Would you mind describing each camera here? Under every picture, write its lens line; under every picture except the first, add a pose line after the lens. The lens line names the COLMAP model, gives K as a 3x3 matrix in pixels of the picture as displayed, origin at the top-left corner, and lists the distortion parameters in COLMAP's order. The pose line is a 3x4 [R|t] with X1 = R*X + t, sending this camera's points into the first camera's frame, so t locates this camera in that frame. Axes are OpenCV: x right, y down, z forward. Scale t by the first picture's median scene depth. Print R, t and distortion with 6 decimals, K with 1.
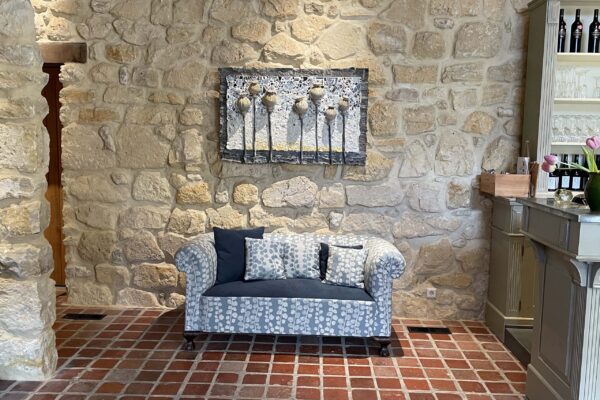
lens RADIAL K [[545.5, 0, 300.0], [0, 545.5, 200.0], [0, 0, 1]] dist [0.123757, -0.167324]
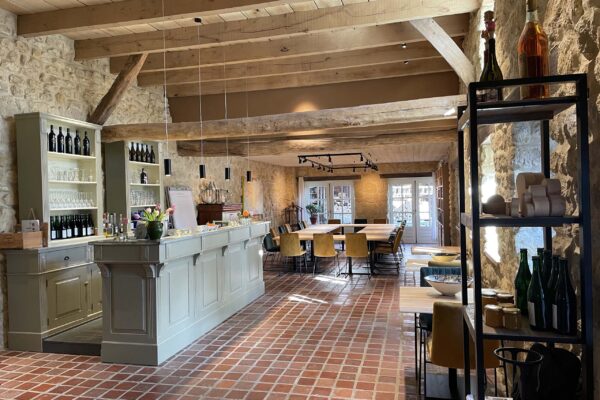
lens RADIAL K [[462.7, 0, 300.0], [0, 462.7, 200.0], [0, 0, 1]] dist [0.080076, -0.102736]
pose [[0.199028, -0.025655, 0.979658, -0.607621], [0.140693, 0.990050, -0.002656, -0.025517], [-0.969842, 0.138360, 0.200657, 0.069746]]
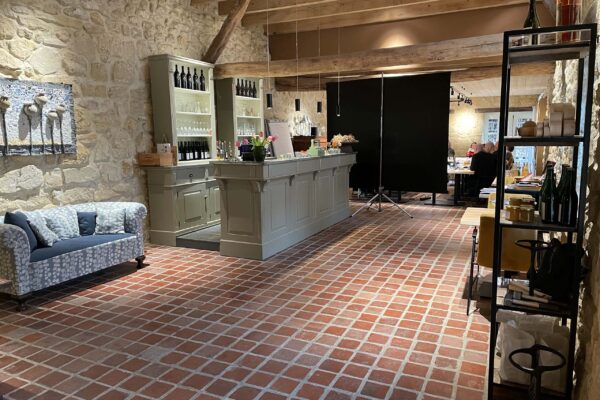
lens RADIAL K [[462.7, 0, 300.0], [0, 462.7, 200.0], [0, 0, 1]] dist [0.080076, -0.102736]
pose [[0.386692, -0.146771, 0.910455, -0.776144], [0.122260, 0.986699, 0.107135, -0.004743], [-0.914069, 0.069884, 0.399492, 0.008080]]
